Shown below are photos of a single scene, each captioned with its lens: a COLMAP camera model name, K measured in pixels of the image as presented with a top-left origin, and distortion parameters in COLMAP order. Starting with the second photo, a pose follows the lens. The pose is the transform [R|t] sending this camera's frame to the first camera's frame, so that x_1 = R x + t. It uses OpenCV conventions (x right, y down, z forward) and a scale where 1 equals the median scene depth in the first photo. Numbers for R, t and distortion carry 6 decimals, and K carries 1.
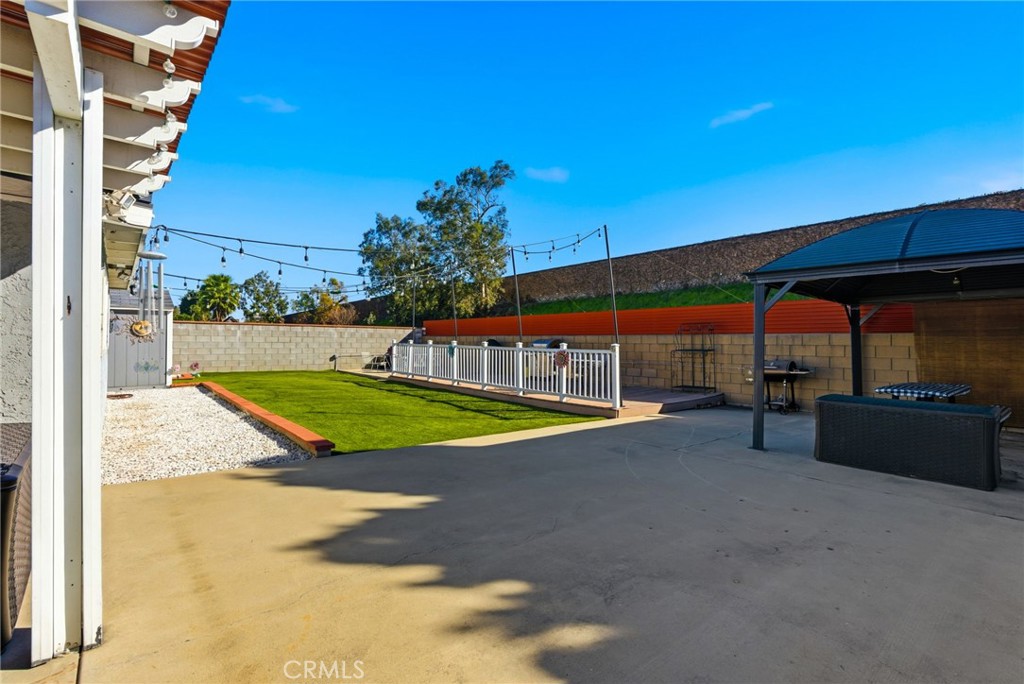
lens RADIAL K [[466.1, 0, 512.5], [0, 466.1, 338.3], [0, 0, 1]] dist [-0.001549, 0.000243]
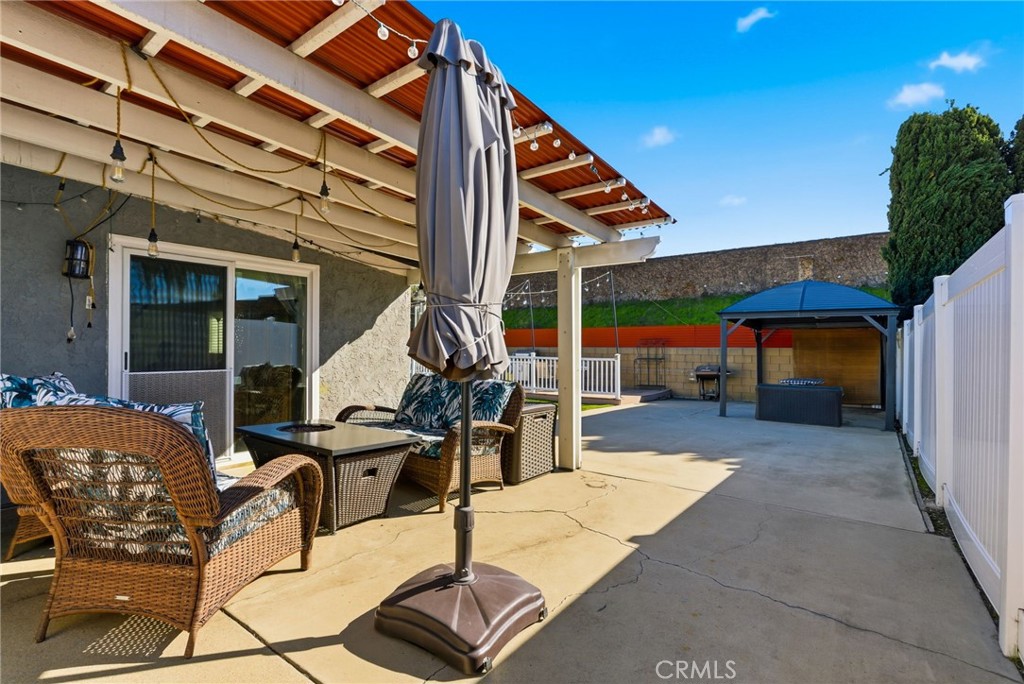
lens RADIAL K [[466.1, 0, 512.3], [0, 466.1, 350.0], [0, 0, 1]] dist [-0.001549, 0.000243]
pose [[0.975847, 0.004345, 0.218412, -0.401428], [-0.005473, 0.999975, 0.004560, -0.005512], [-0.218387, -0.005645, 0.975846, -0.330727]]
